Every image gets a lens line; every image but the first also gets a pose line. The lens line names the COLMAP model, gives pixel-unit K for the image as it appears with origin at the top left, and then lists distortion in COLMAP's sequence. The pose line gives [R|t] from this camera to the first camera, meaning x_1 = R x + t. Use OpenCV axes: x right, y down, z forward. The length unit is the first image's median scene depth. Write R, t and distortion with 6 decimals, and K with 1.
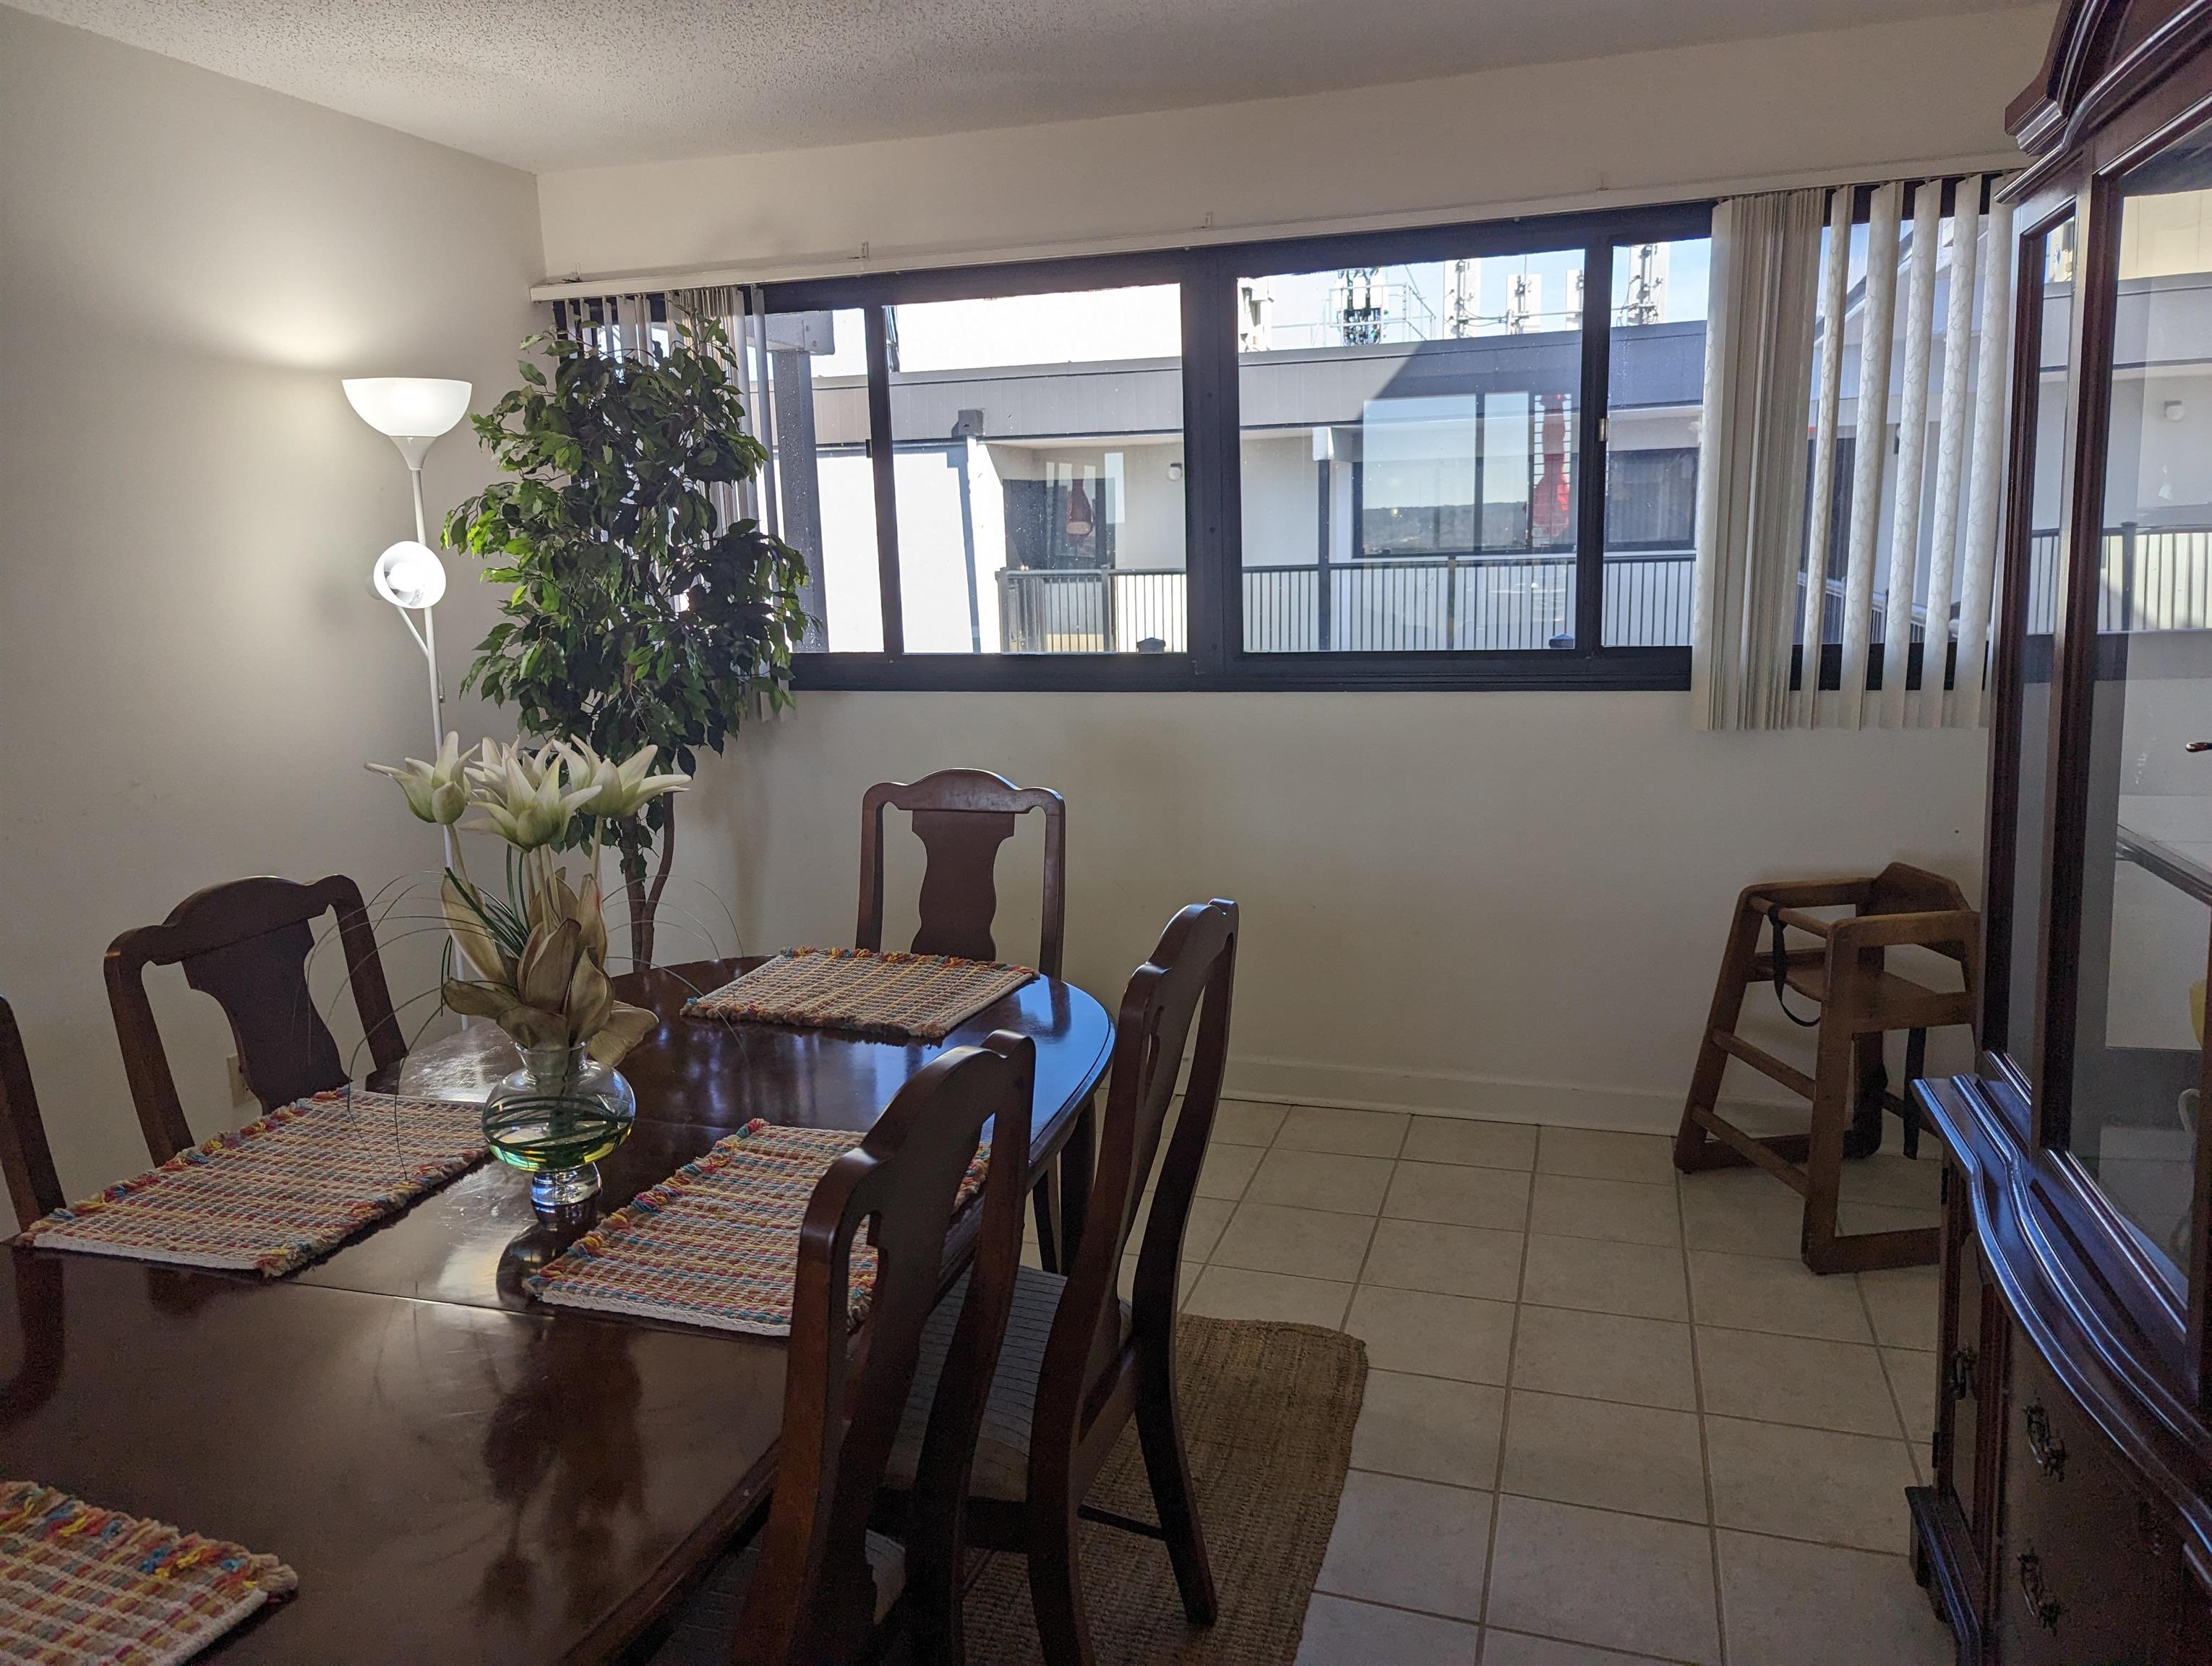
lens RADIAL K [[1555.6, 0, 1108.2], [0, 1555.6, 826.4], [0, 0, 1]] dist [0.052629, -0.047481]
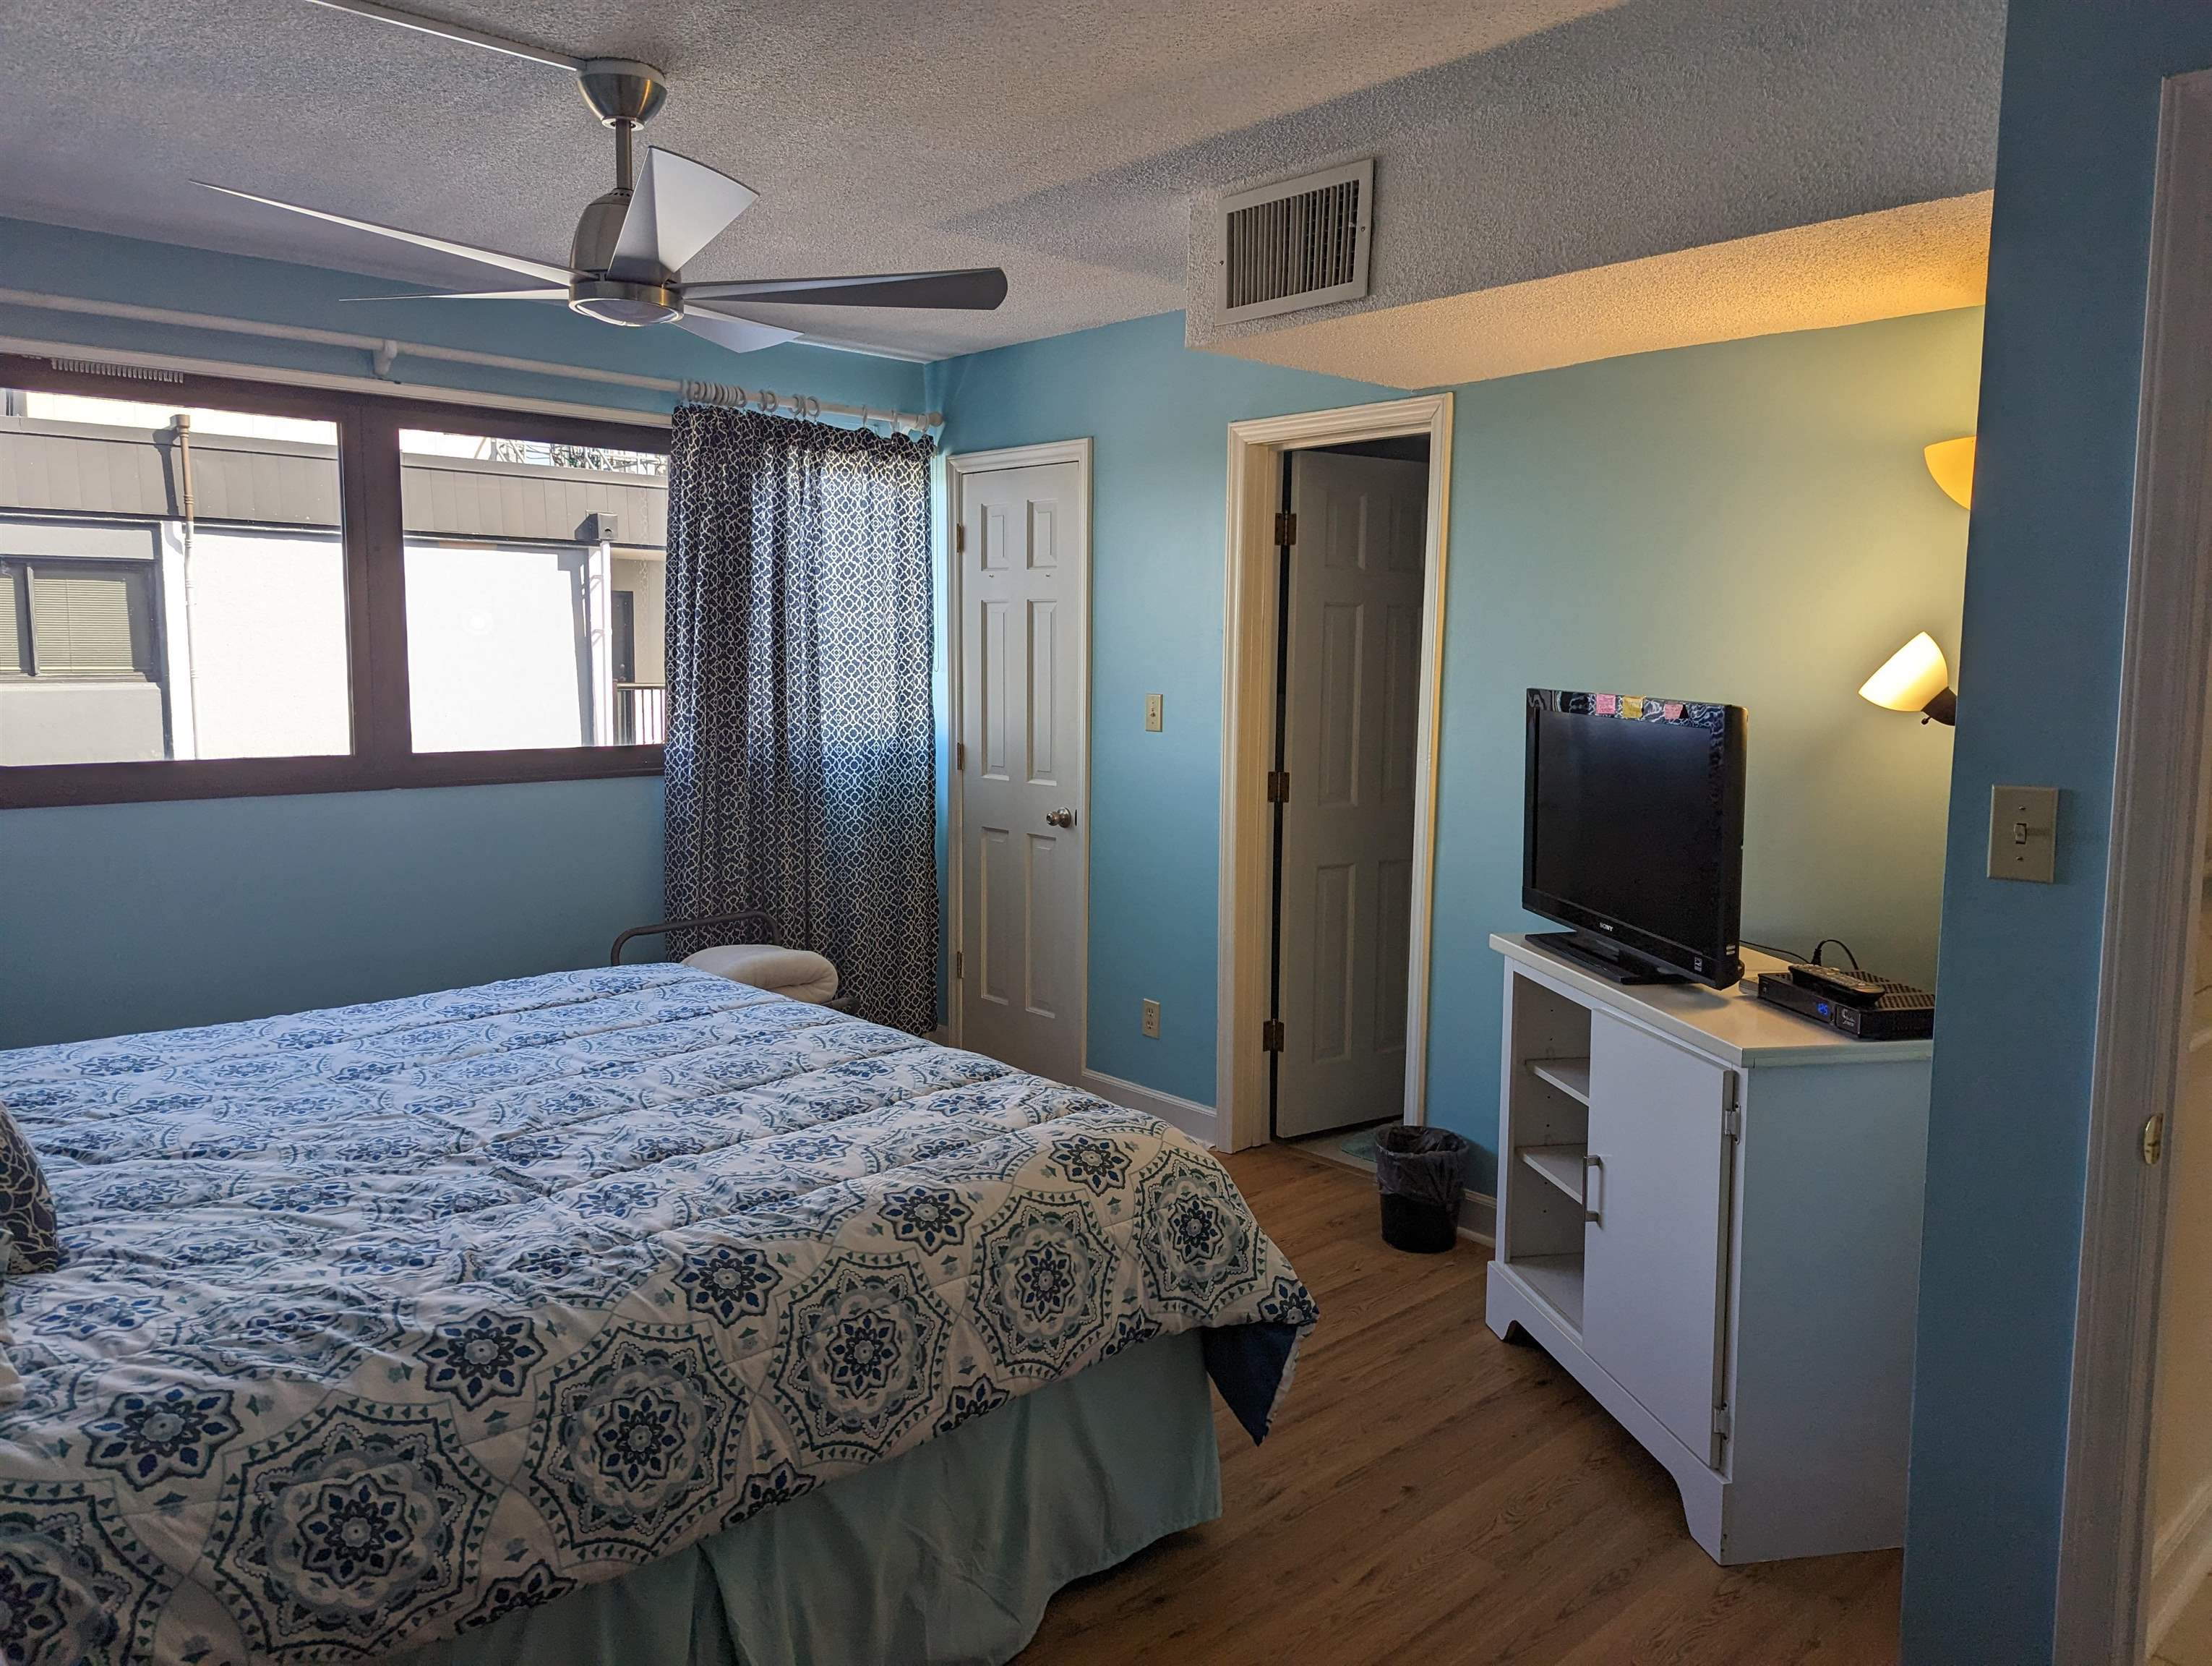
lens RADIAL K [[1555.6, 0, 1109.8], [0, 1555.6, 826.0], [0, 0, 1]] dist [0.052629, -0.047481]
pose [[0.507280, -0.069858, 0.858945, -0.803416], [0.131740, 0.991280, 0.002817, -0.013280], [-0.851653, 0.111728, 0.512059, 0.161798]]
